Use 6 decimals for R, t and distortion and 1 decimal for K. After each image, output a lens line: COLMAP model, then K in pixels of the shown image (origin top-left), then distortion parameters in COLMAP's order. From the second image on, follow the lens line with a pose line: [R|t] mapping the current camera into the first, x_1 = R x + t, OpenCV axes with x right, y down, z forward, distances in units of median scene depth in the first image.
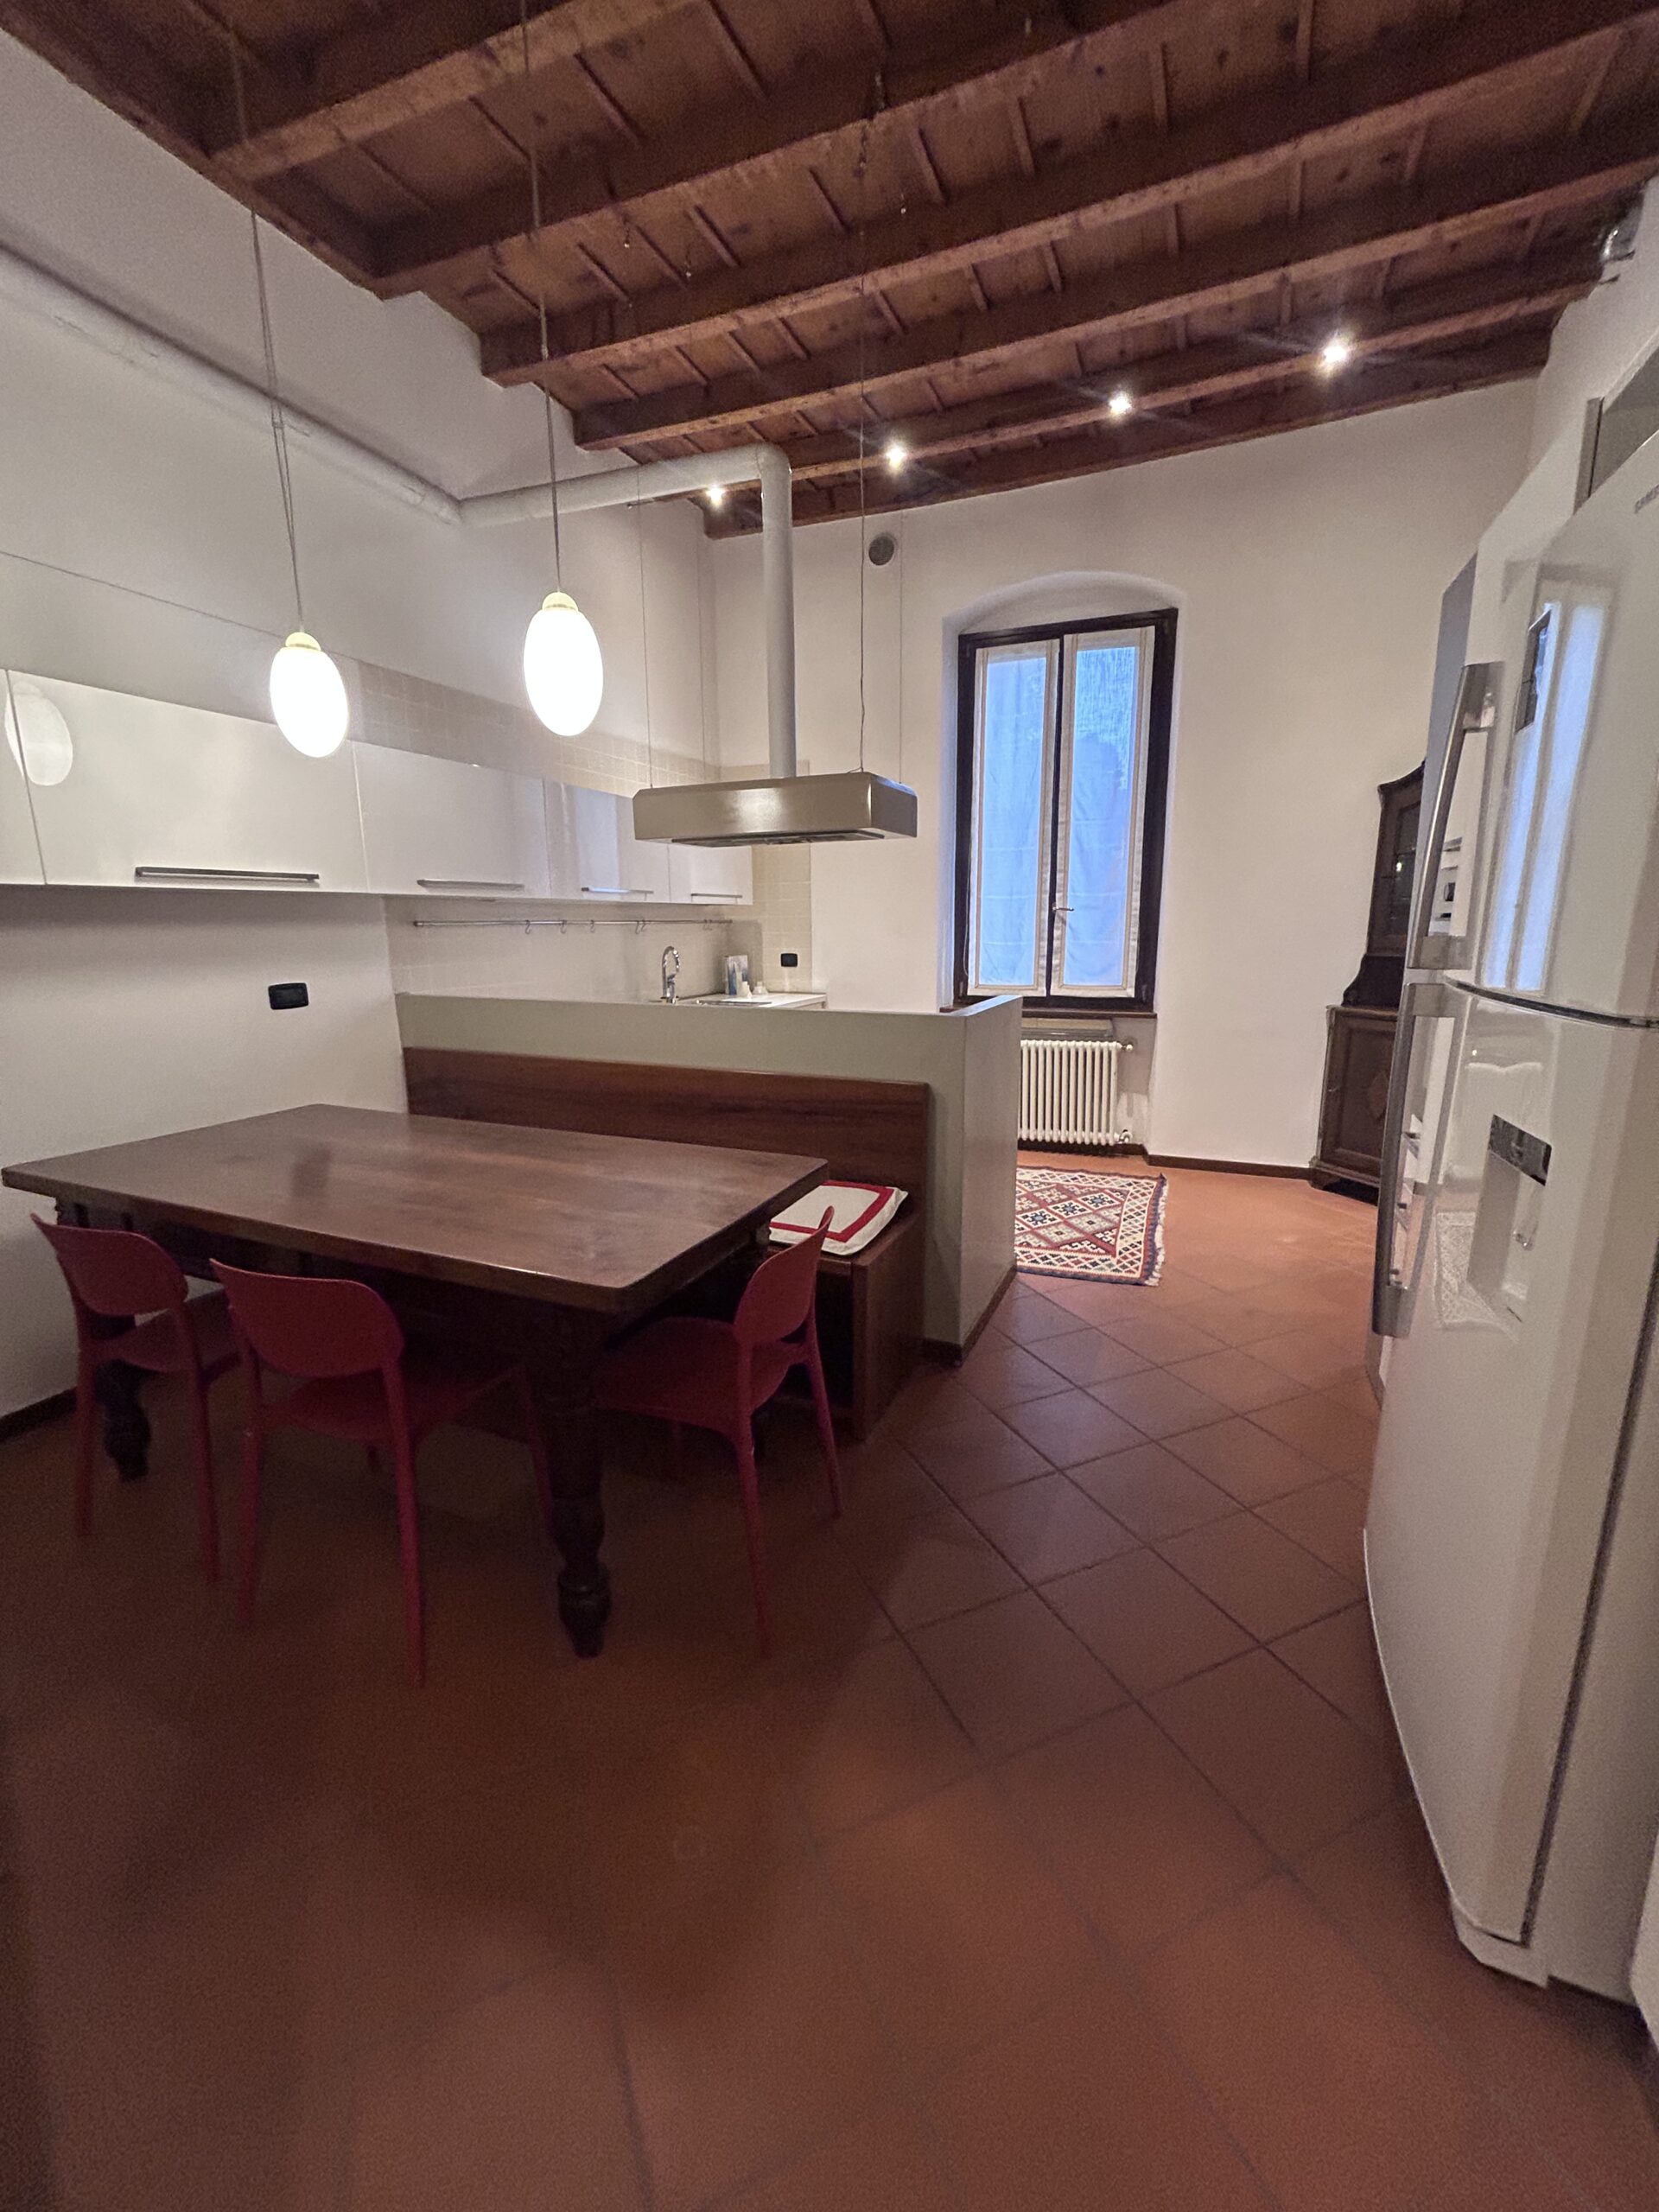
lens RADIAL K [[896.0, 0, 826.0], [0, 896.0, 1100.9], [0, 0, 1]] dist [-0.000491, -0.000003]
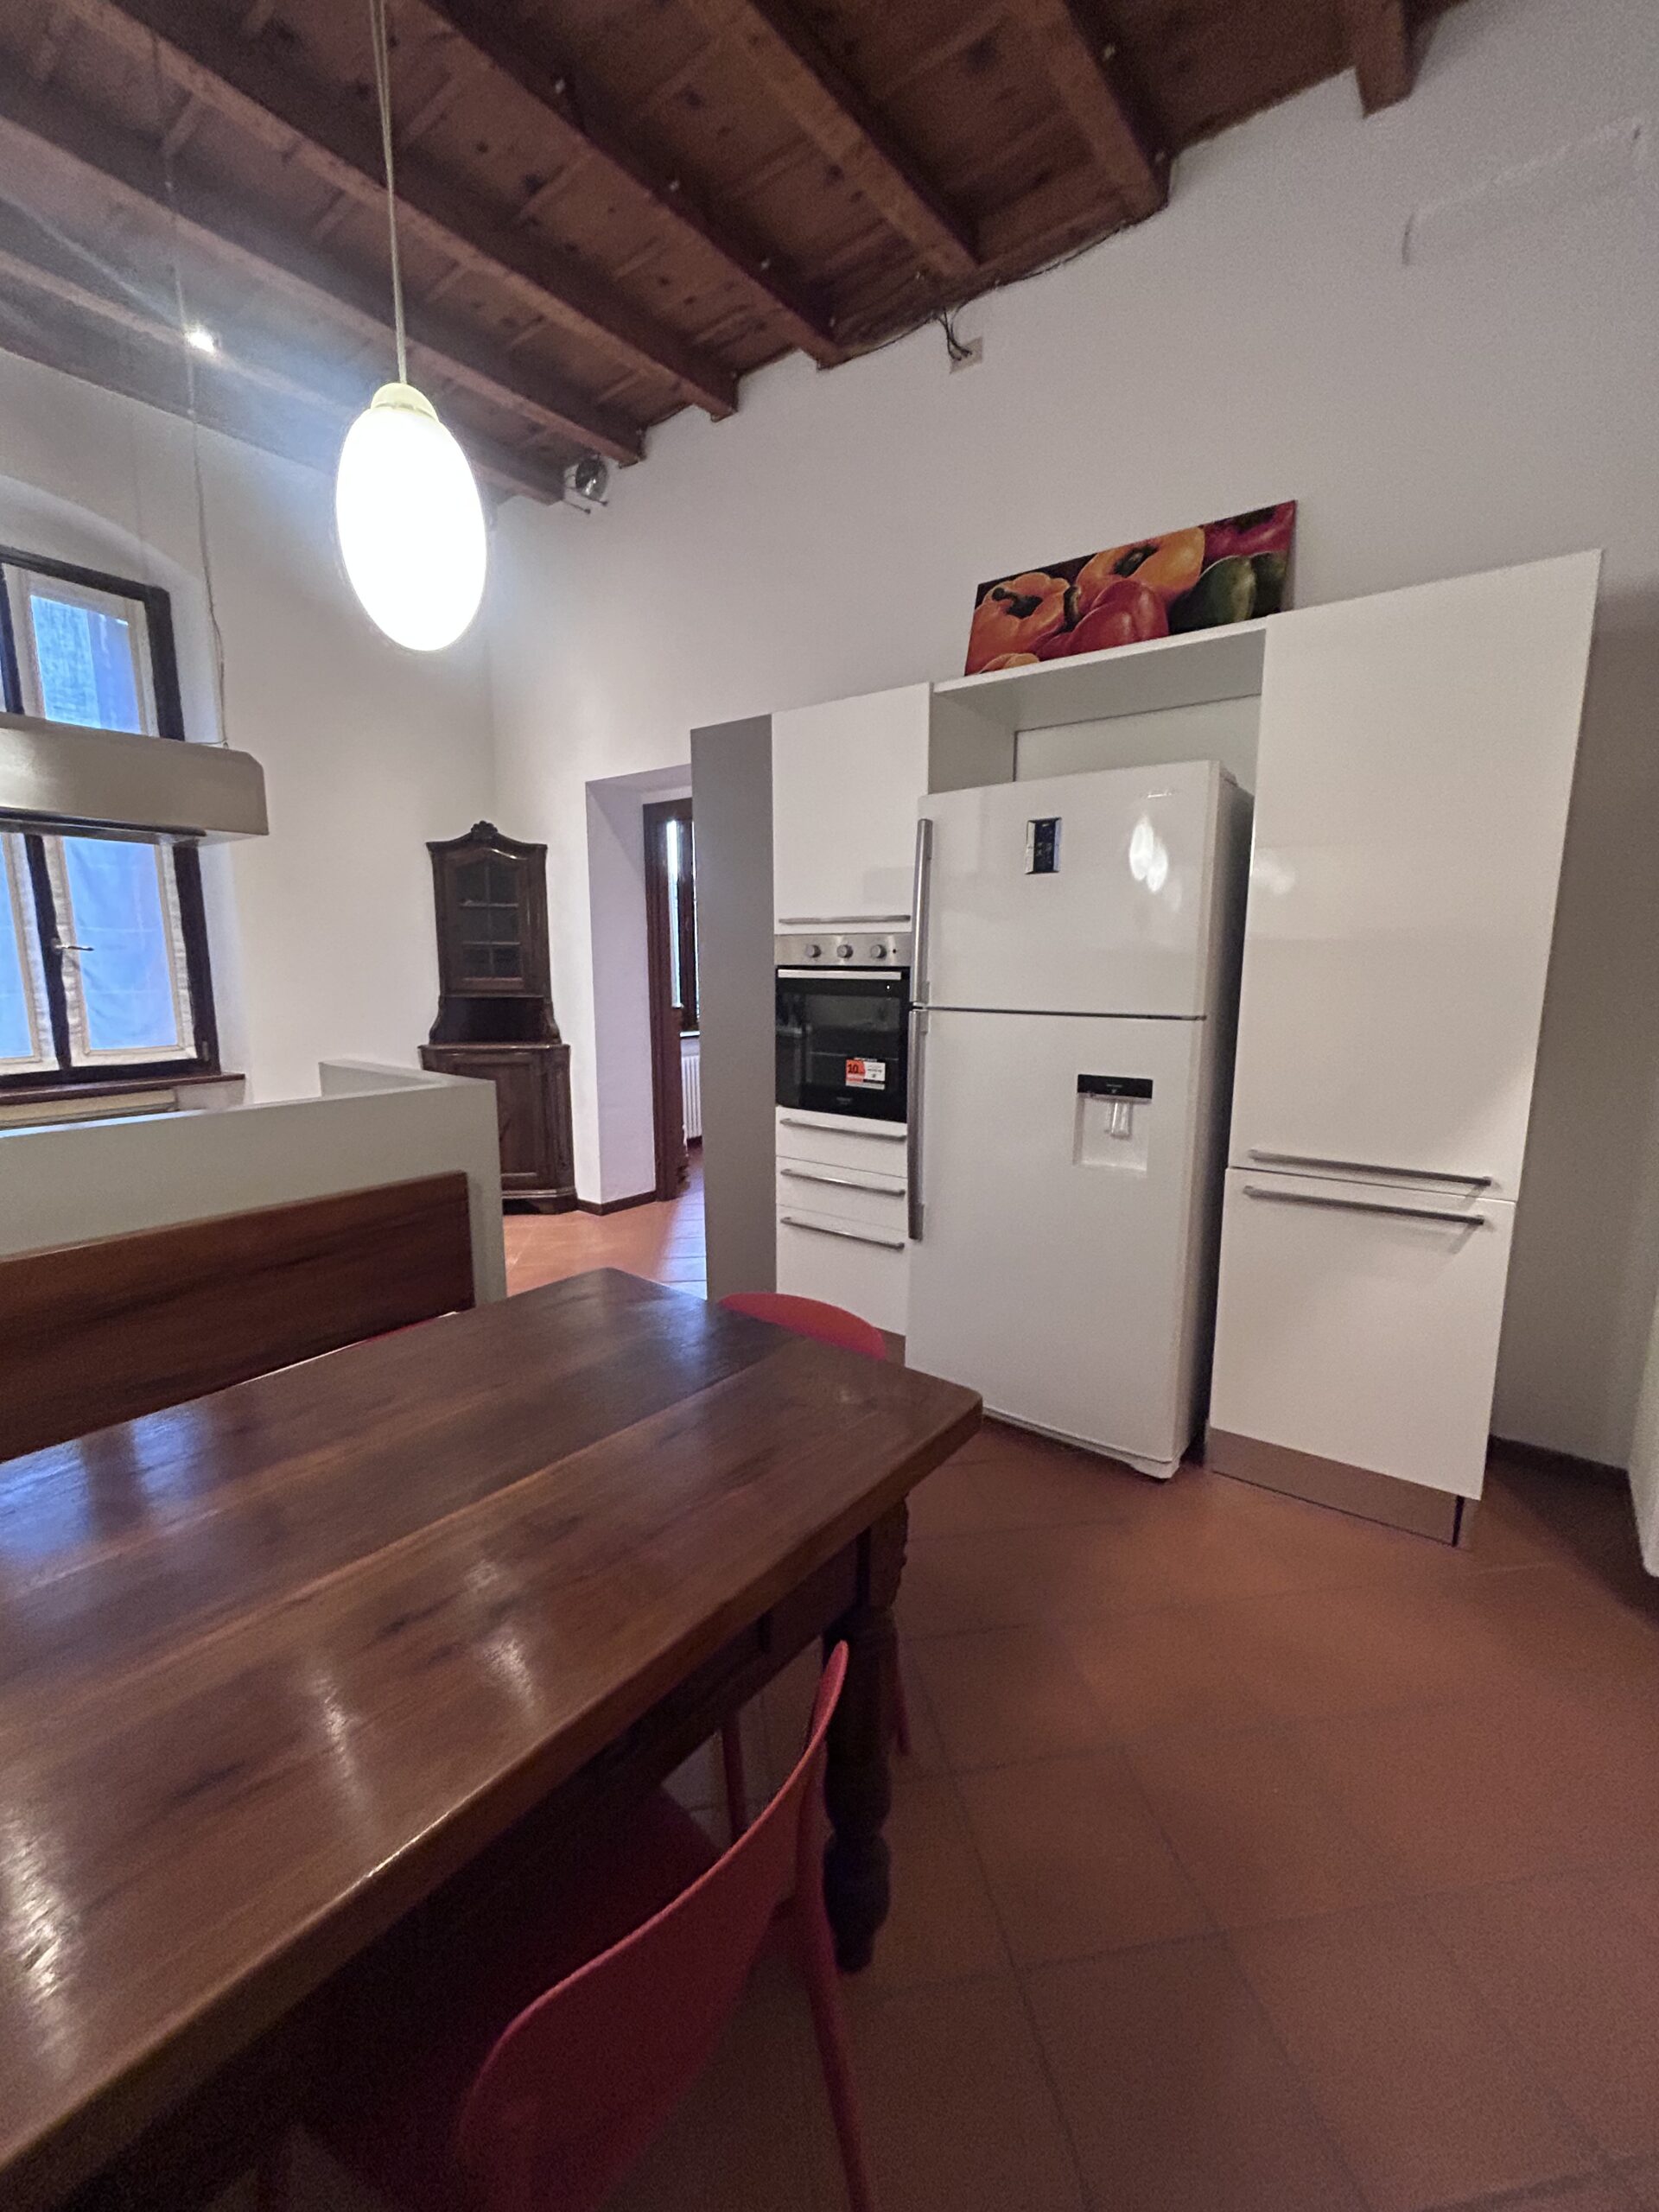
lens RADIAL K [[896.0, 0, 834.6], [0, 896.0, 1102.0], [0, 0, 1]] dist [-0.000491, -0.000003]
pose [[0.242742, -0.145652, 0.959094, -0.368803], [0.184612, 0.977533, 0.101727, -0.064951], [-0.952363, 0.152367, 0.264177, 0.298254]]
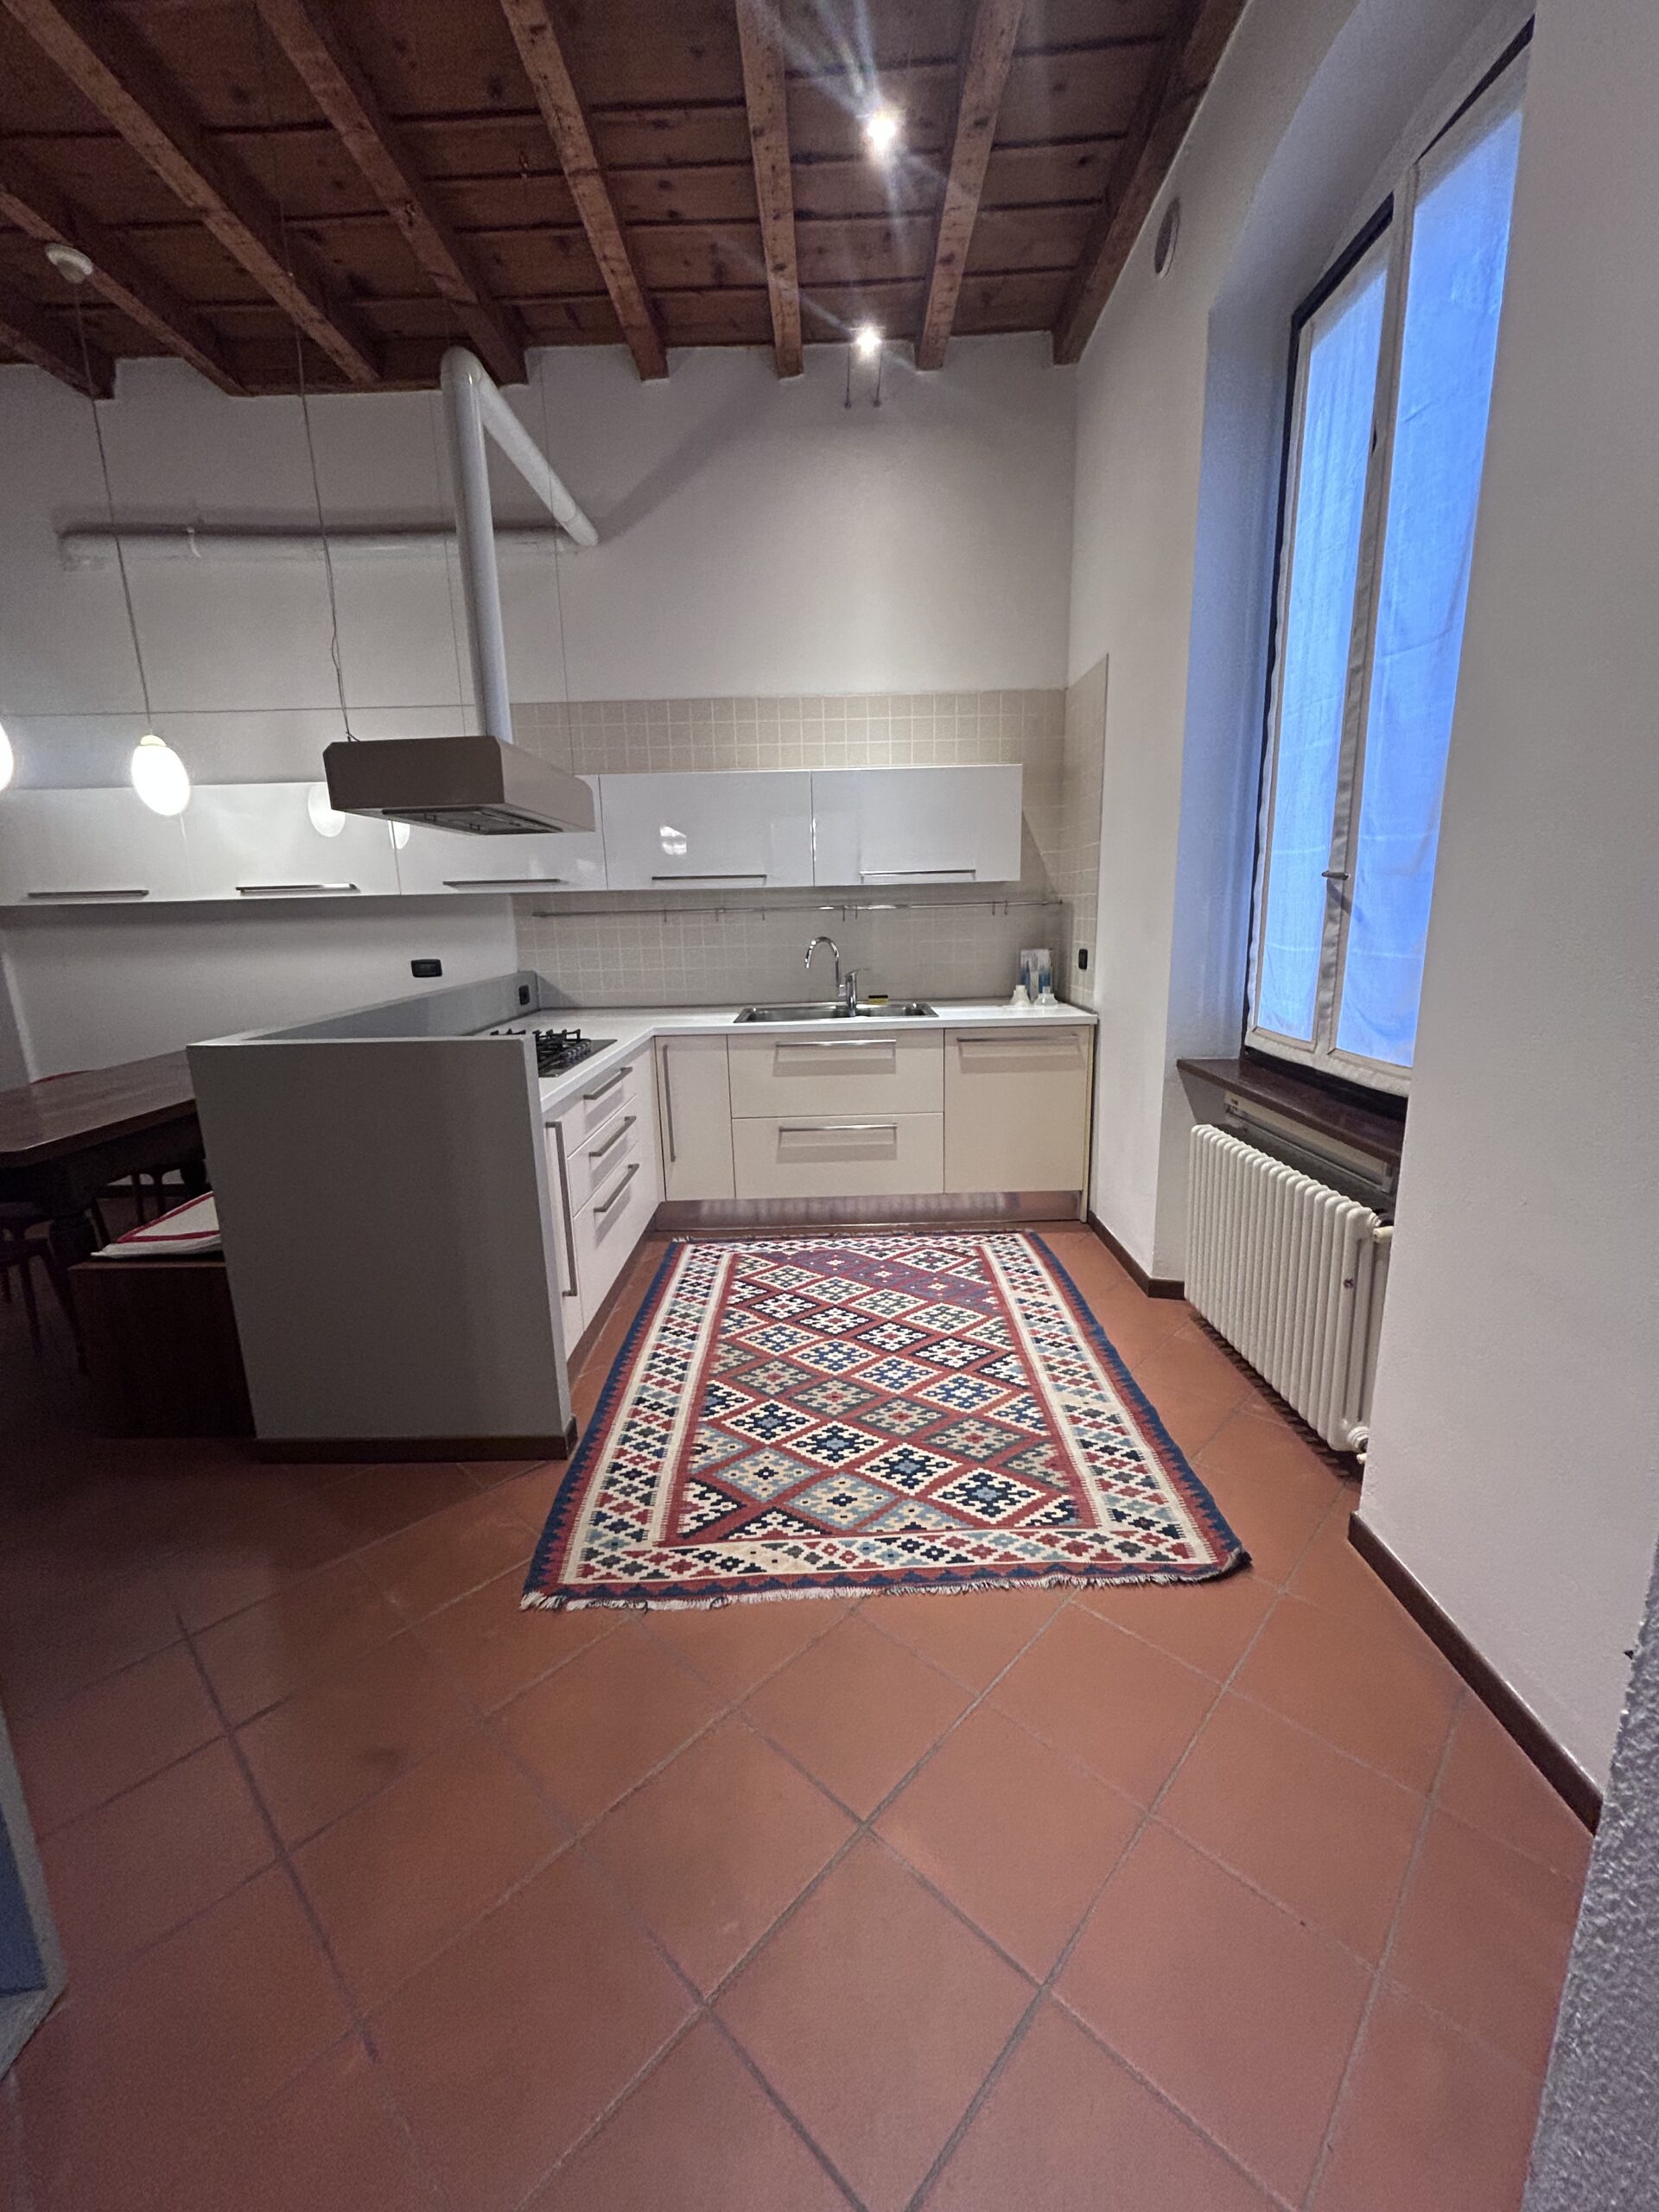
lens RADIAL K [[896.0, 0, 828.8], [0, 896.0, 1103.4], [0, 0, 1]] dist [-0.000491, -0.000003]
pose [[0.394057, 0.195934, -0.897958, 0.708479], [-0.161241, 0.976597, 0.142335, -0.158930], [0.904832, 0.088699, 0.416428, 0.754922]]
